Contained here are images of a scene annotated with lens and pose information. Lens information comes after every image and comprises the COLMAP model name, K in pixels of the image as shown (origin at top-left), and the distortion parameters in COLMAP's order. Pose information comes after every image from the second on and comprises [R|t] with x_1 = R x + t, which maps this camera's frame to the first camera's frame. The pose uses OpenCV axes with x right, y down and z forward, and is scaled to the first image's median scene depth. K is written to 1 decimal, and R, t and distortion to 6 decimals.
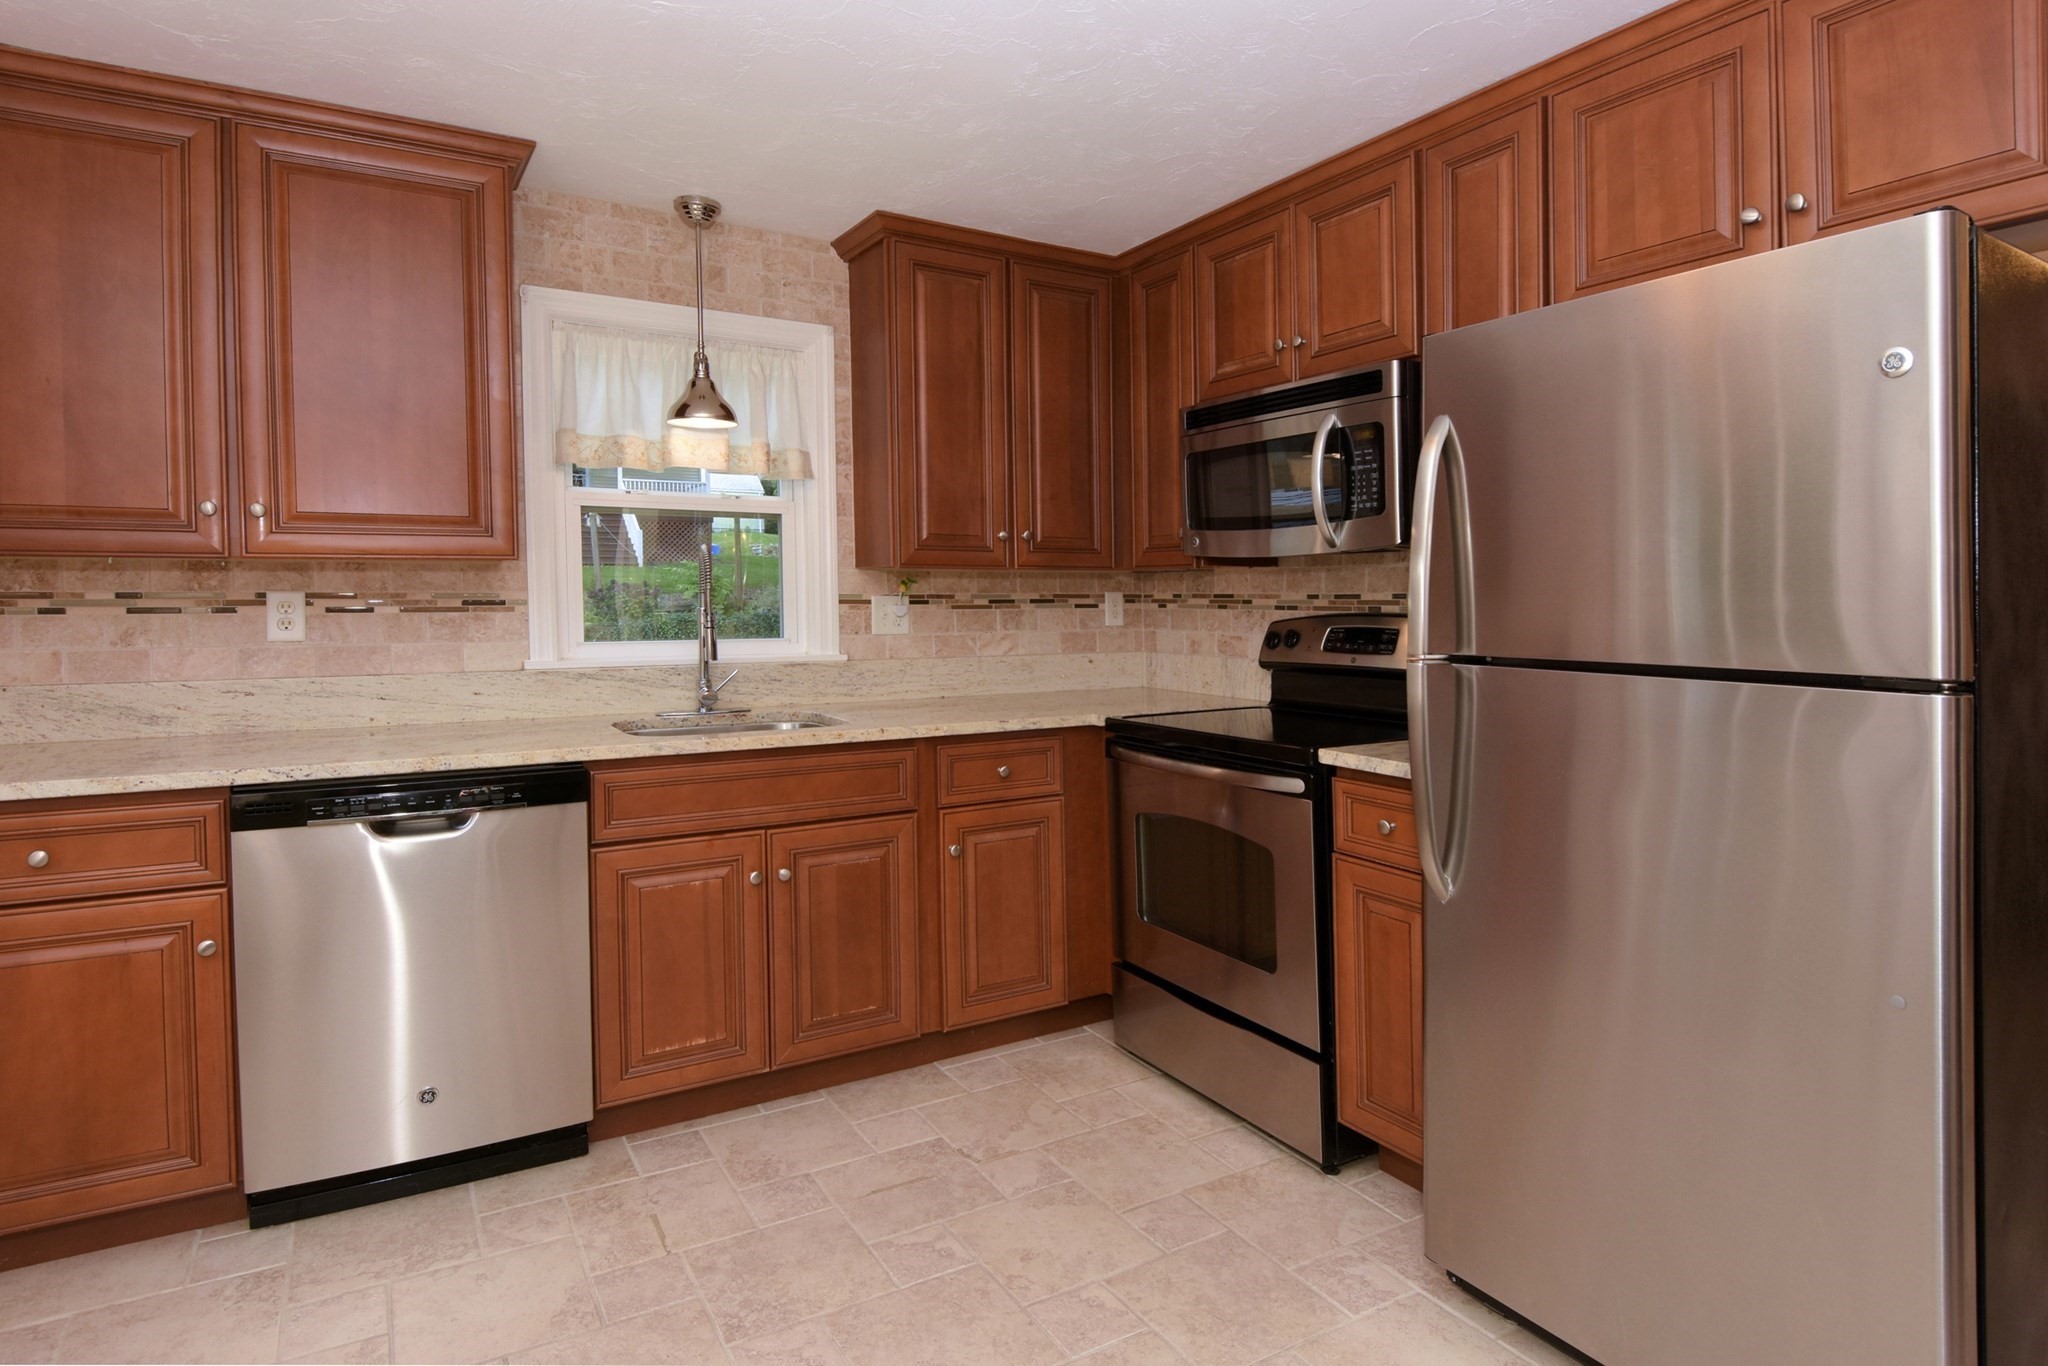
lens RADIAL K [[1123.8, 0, 1023.5], [0, 1123.8, 616.9], [0, 0, 1]] dist [0.004620, -0.000825]
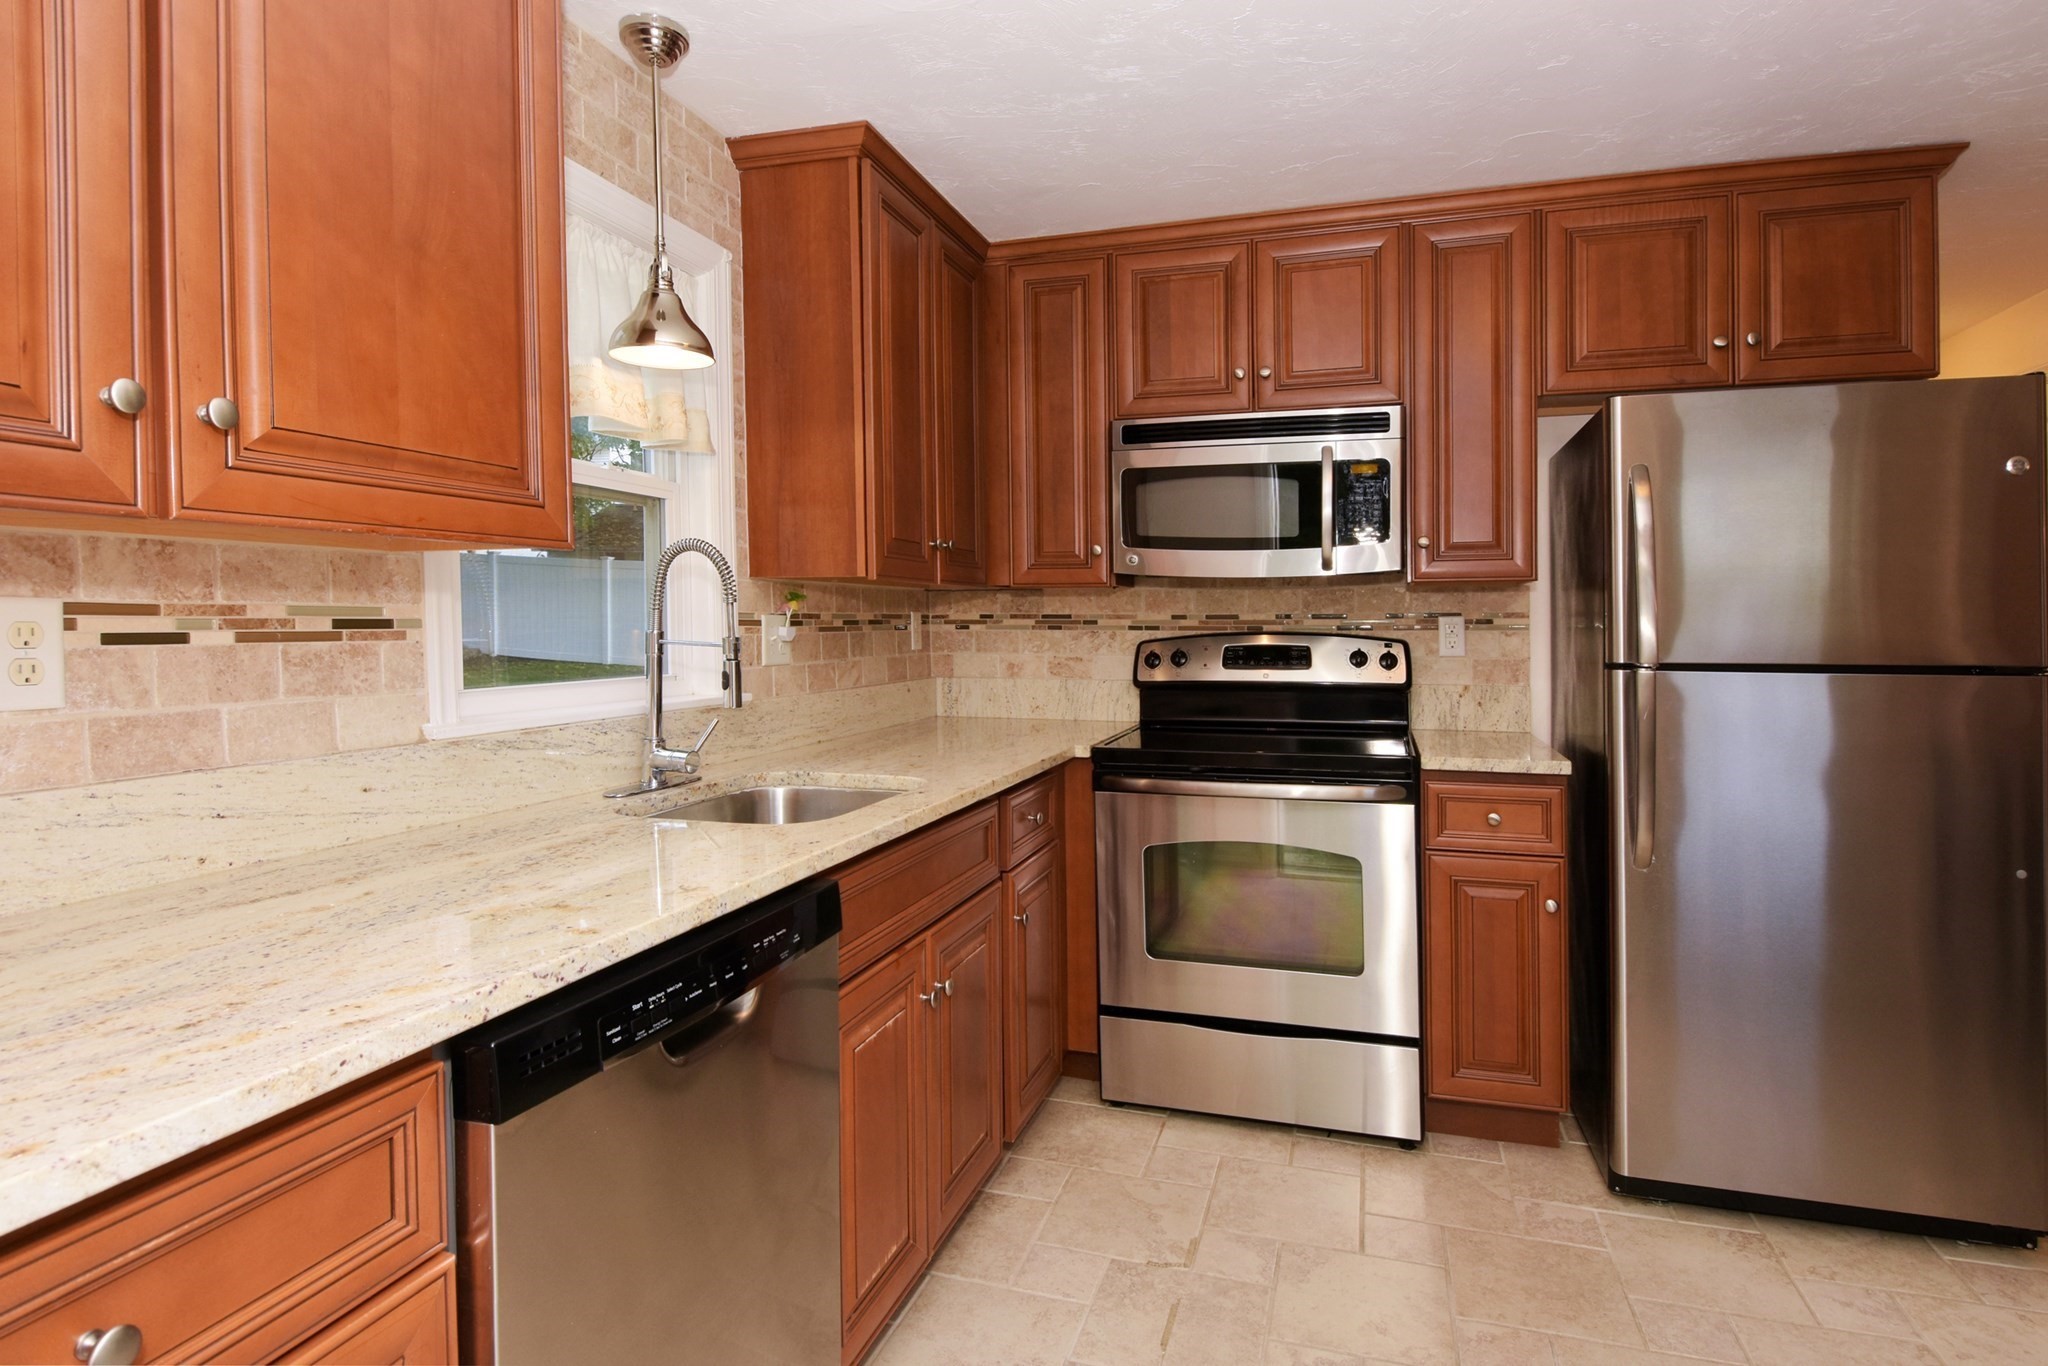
lens RADIAL K [[1125.3, 0, 1026.0], [0, 1125.3, 631.2], [0, 0, 1]] dist [0.006323, -0.001231]
pose [[0.738150, -0.006250, 0.674607, -0.577503], [0.012384, 0.999914, -0.004287, -0.002354], [-0.674522, 0.011519, 0.738165, 0.351185]]
